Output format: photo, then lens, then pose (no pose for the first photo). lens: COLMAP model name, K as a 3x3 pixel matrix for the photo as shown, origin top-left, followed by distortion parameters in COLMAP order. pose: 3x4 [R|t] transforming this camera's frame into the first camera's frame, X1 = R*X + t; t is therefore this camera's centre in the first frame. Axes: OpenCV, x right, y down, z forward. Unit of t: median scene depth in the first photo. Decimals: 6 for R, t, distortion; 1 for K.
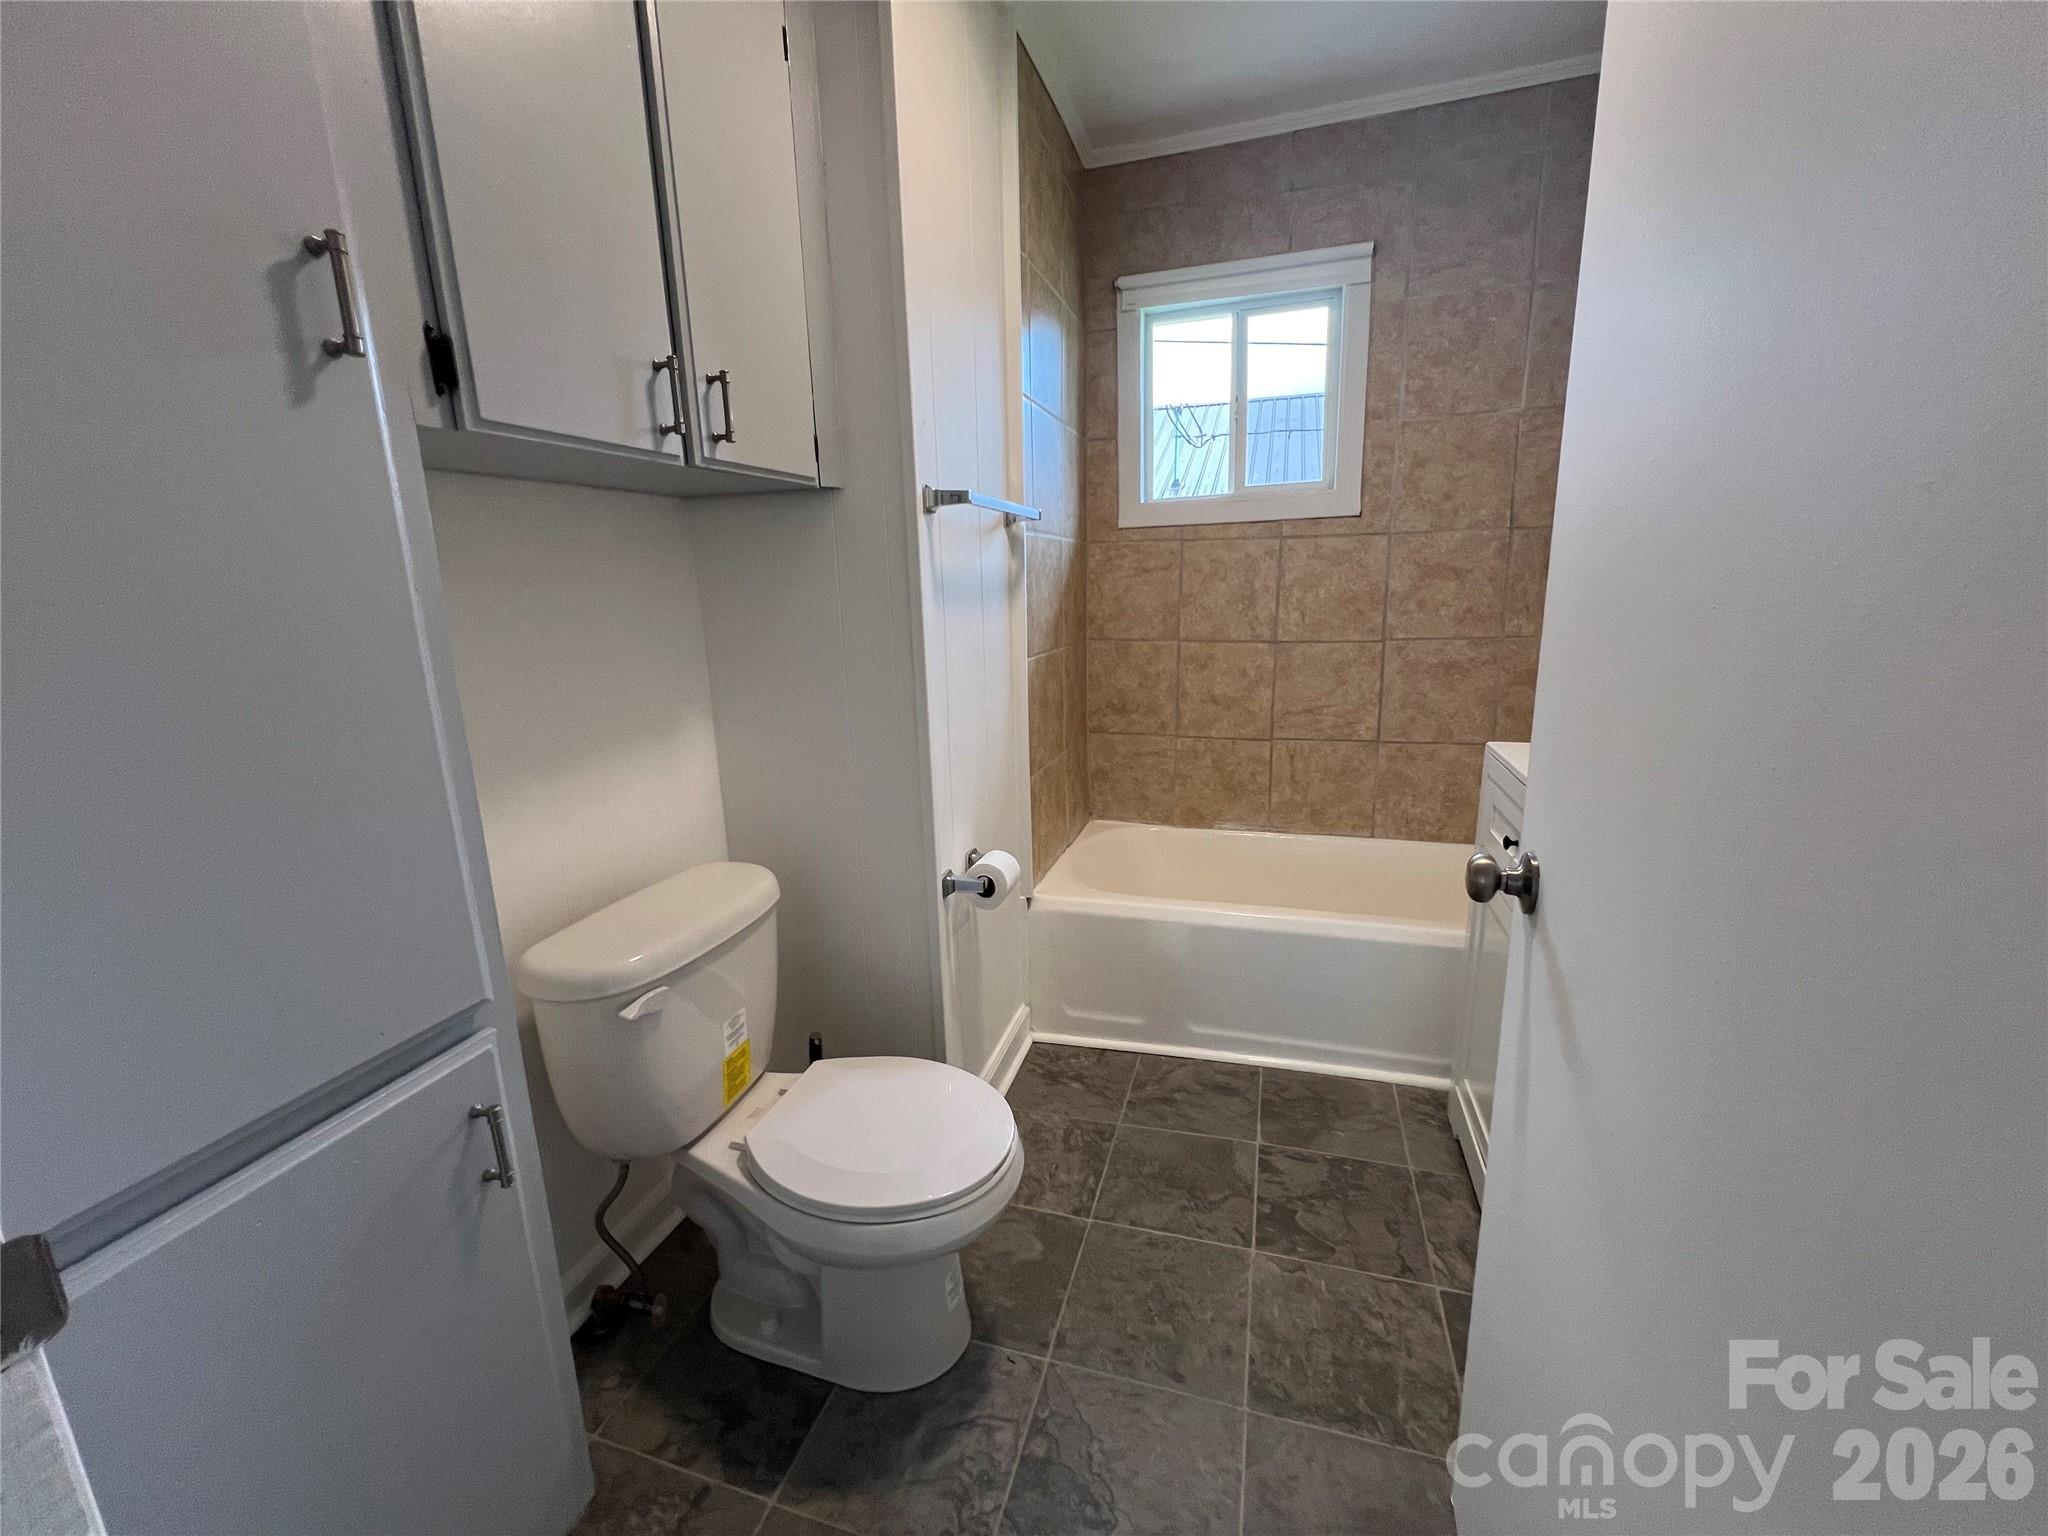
lens RADIAL K [[817.7, 0, 1021.3], [0, 817.7, 762.2], [0, 0, 1]] dist [-0.002617, 0.000858]
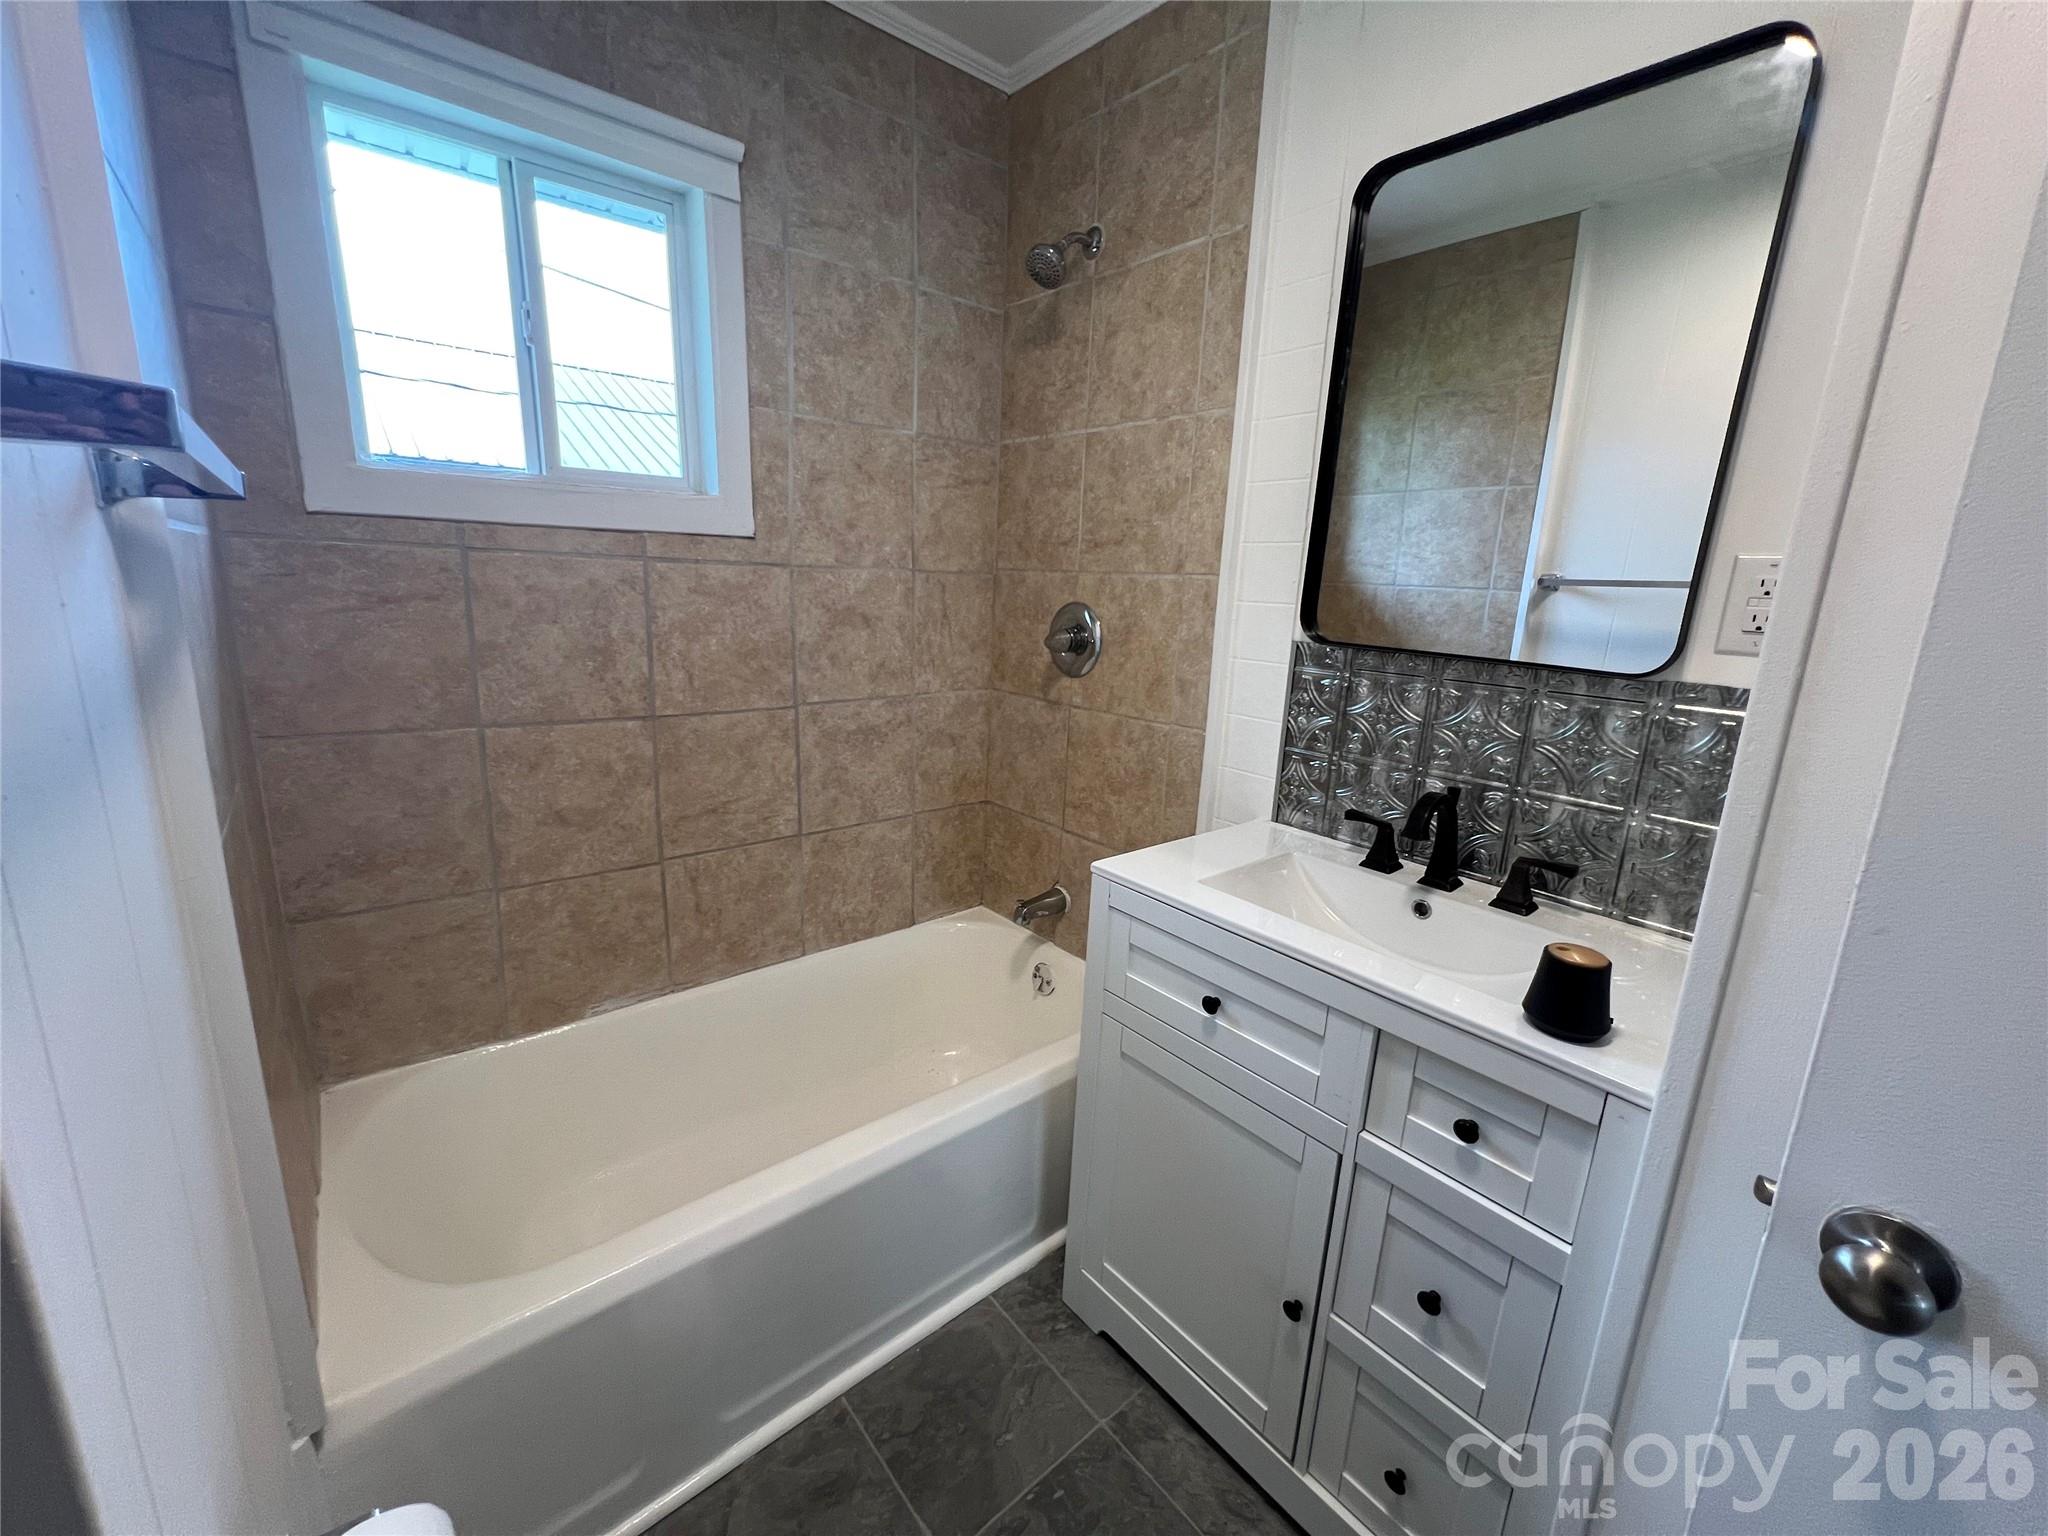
lens RADIAL K [[817.7, 0, 1020.8], [0, 817.7, 767.2], [0, 0, 1]] dist [-0.002617, 0.000858]
pose [[0.541732, -0.140265, 0.828765, -0.079127], [0.125438, 0.988428, 0.085293, -0.129483], [-0.831139, 0.057753, 0.553058, 0.404862]]
